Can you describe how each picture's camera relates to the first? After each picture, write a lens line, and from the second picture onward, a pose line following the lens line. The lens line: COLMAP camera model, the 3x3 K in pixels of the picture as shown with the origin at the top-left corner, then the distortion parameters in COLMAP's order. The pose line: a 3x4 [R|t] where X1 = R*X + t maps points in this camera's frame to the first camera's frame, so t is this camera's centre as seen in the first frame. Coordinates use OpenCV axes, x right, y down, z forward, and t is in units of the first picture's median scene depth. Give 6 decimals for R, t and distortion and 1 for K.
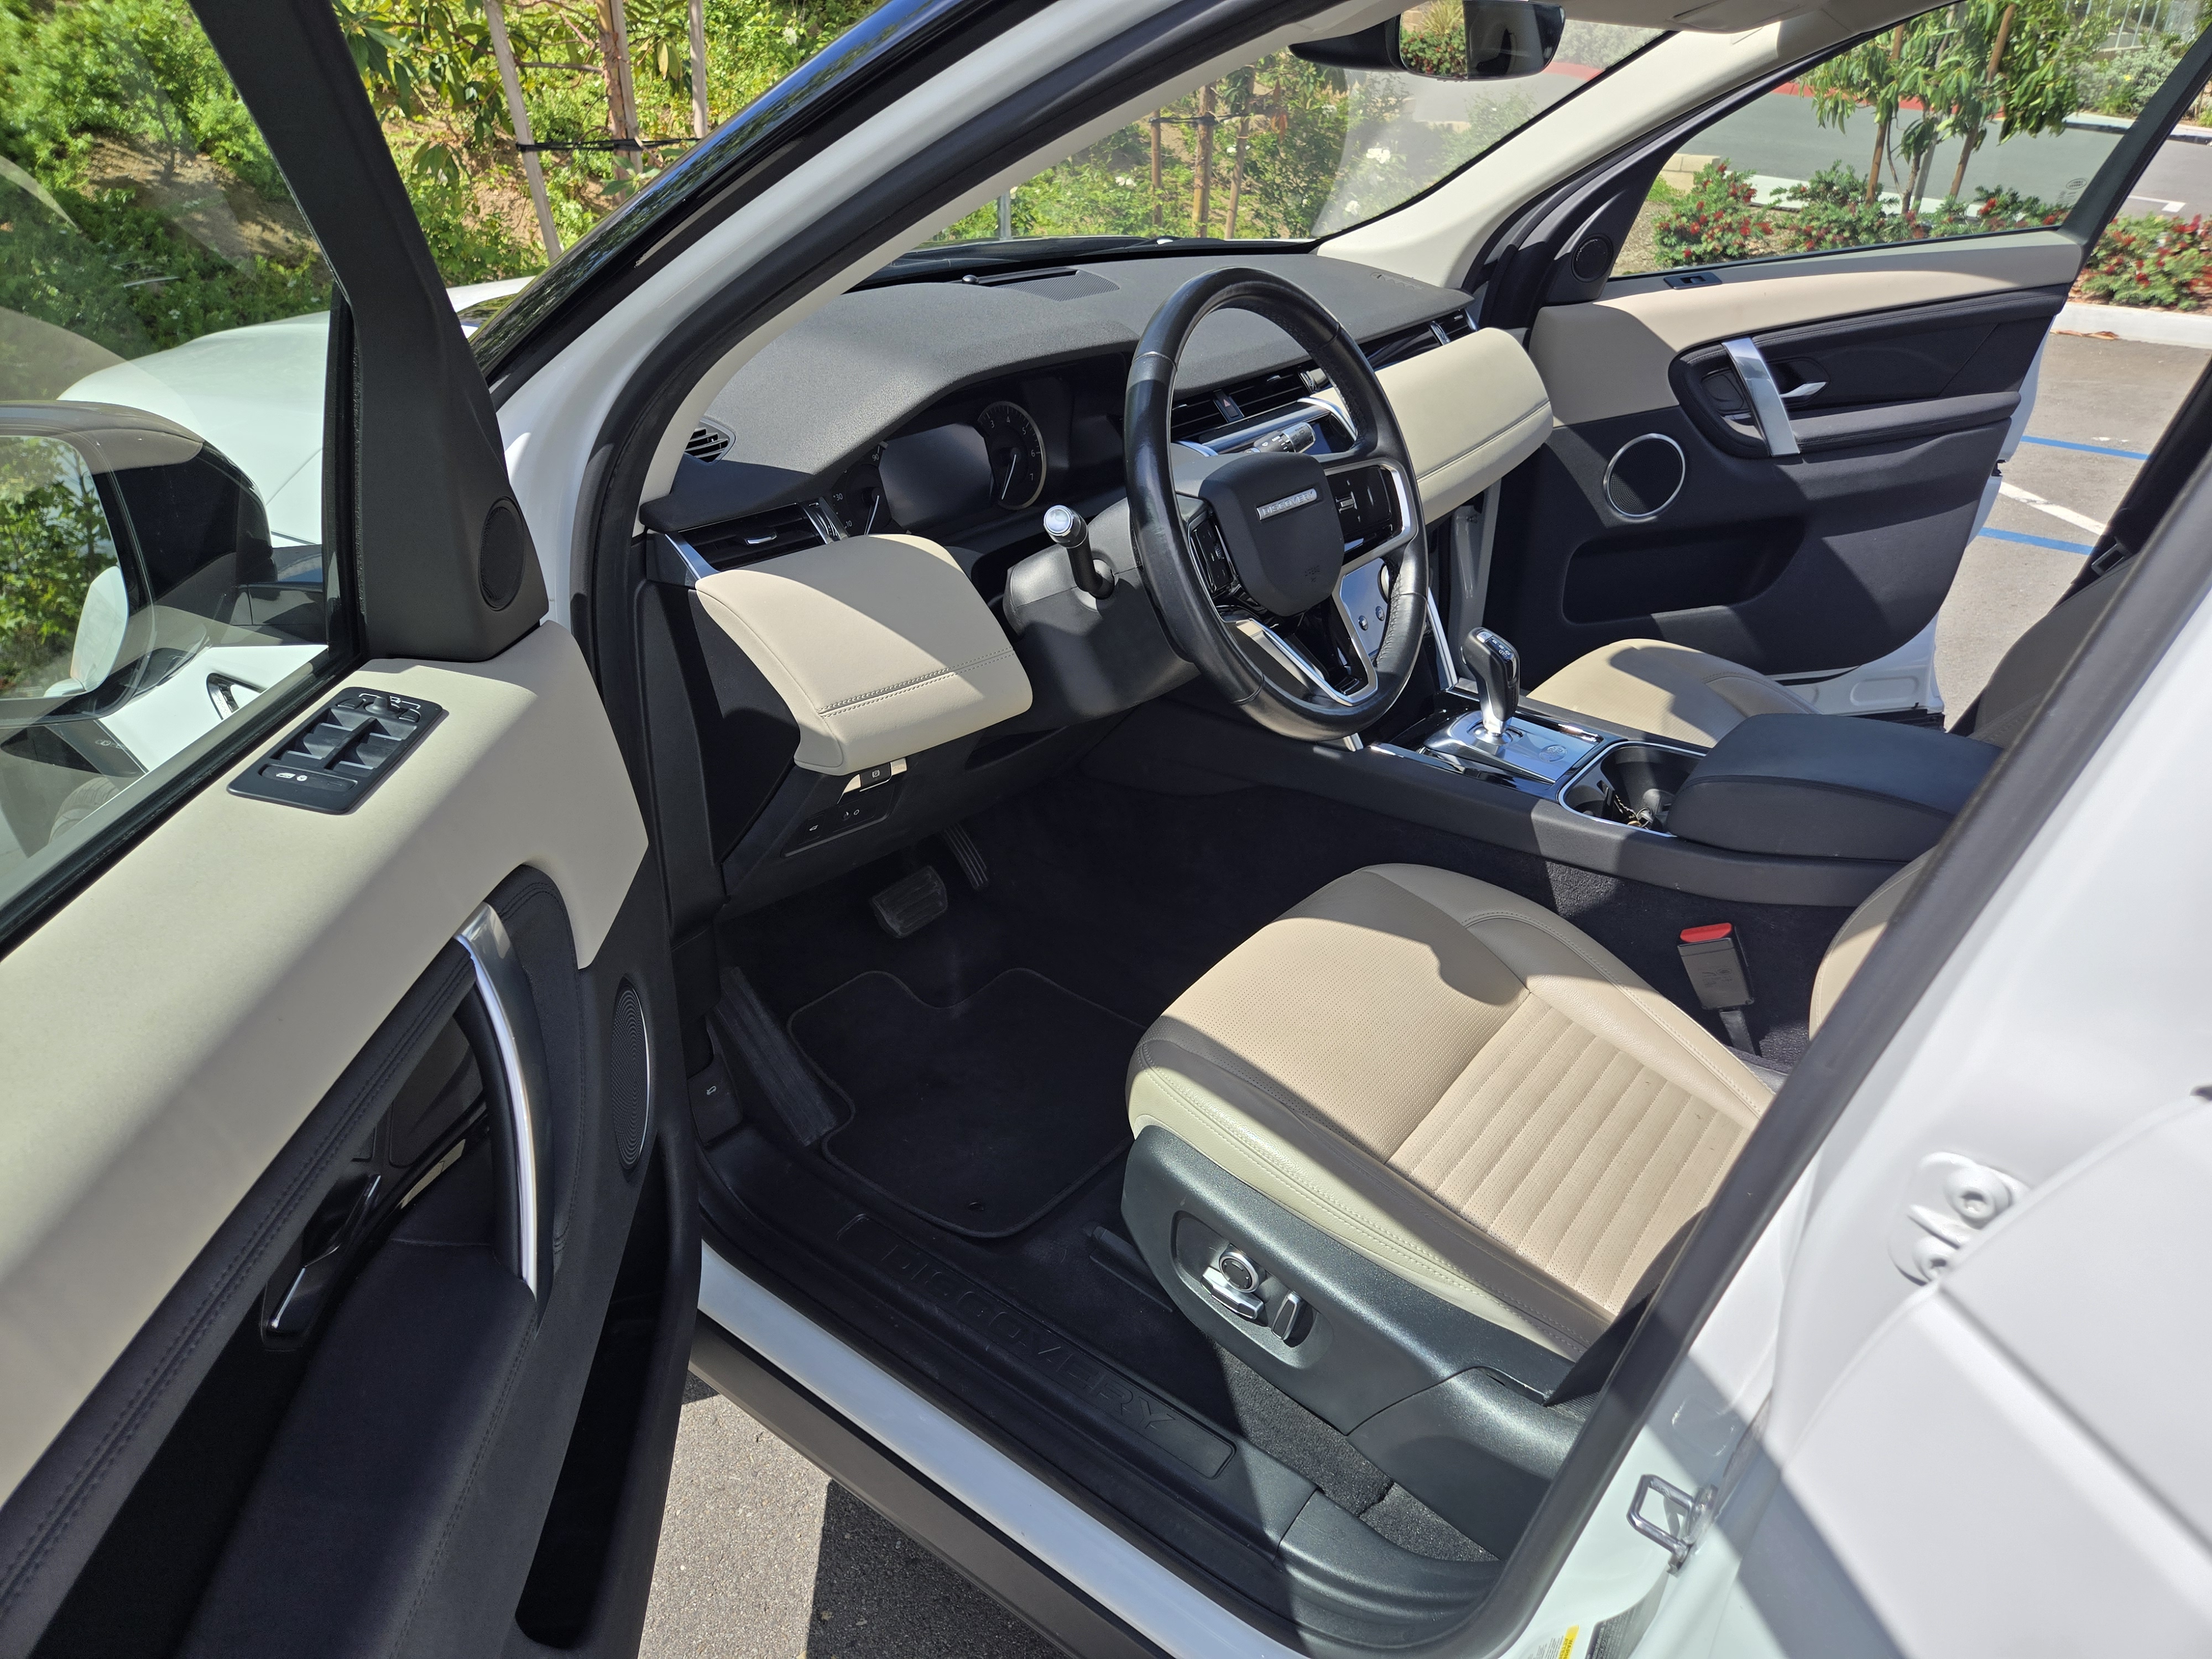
lens RADIAL K [[1488.5, 0, 1105.3], [0, 1488.5, 832.7], [0, 0, 1]] dist [0.000567, -0.003772]
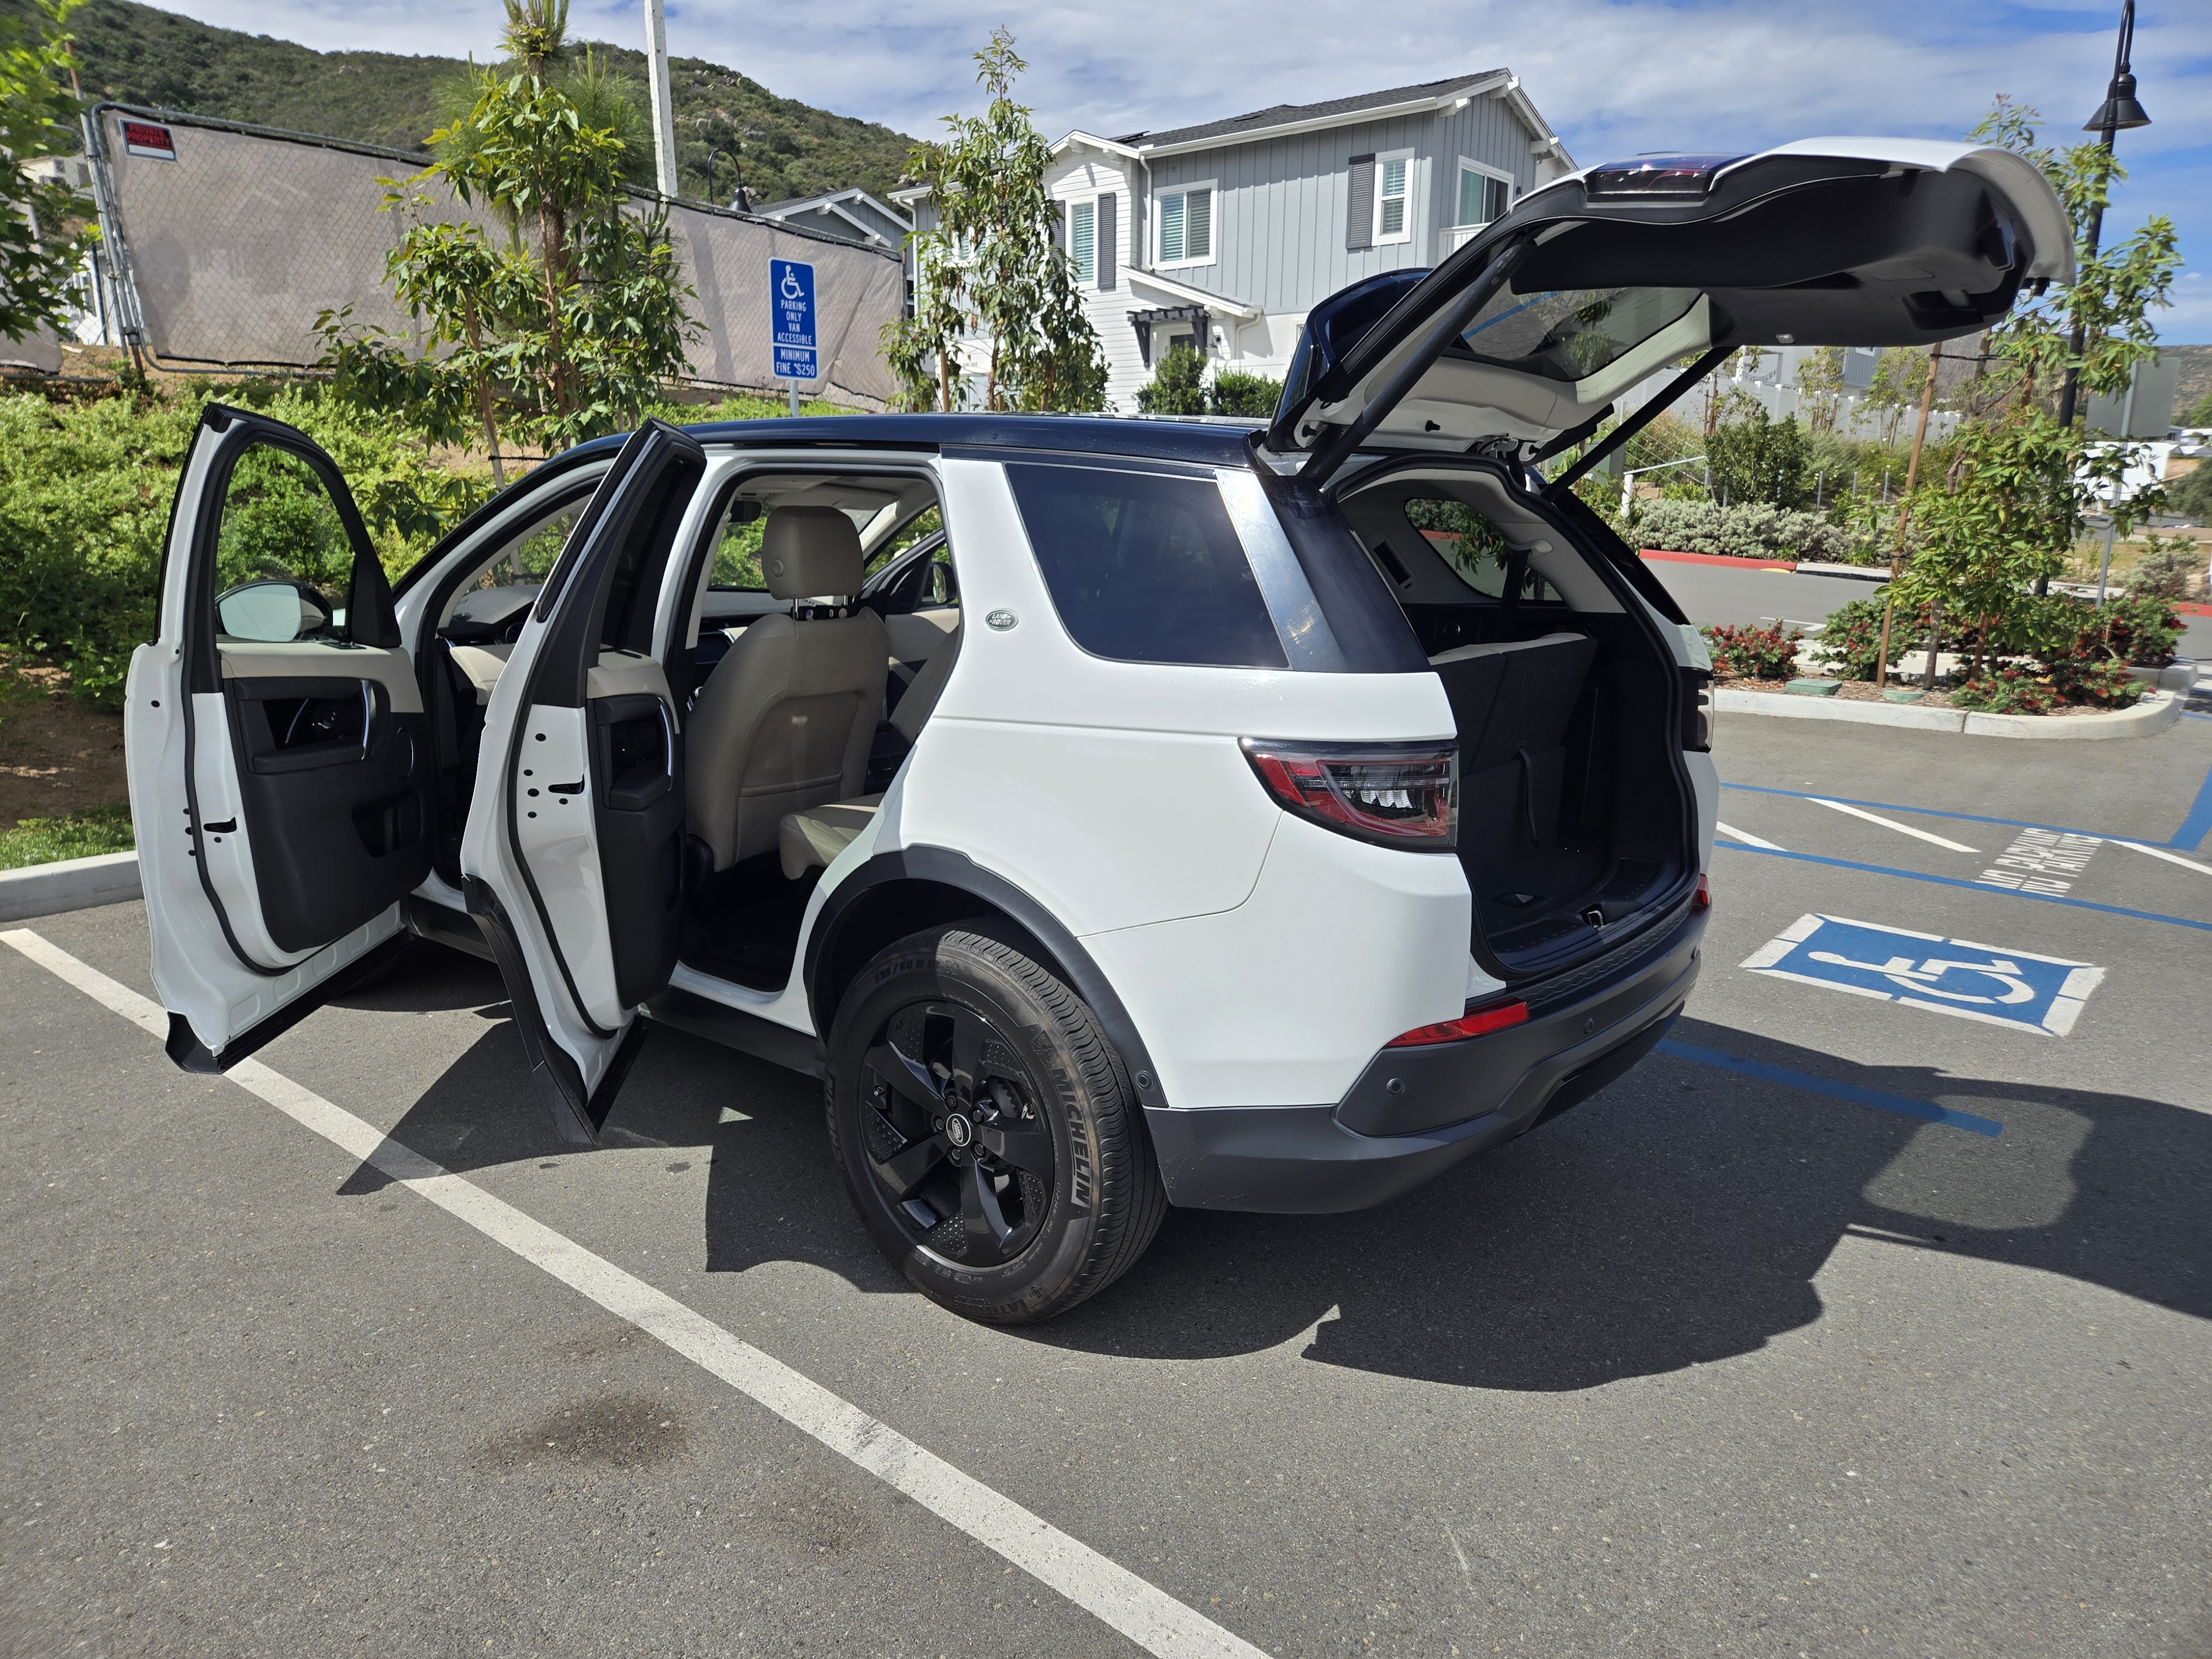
lens RADIAL K [[1488.5, 0, 1106.3], [0, 1488.5, 828.7], [0, 0, 1]] dist [0.000567, -0.003772]
pose [[0.999711, -0.002264, -0.023932, 0.285475], [-0.004537, 0.959894, -0.280327, 0.256194], [0.023606, 0.280354, 0.959606, -0.467602]]
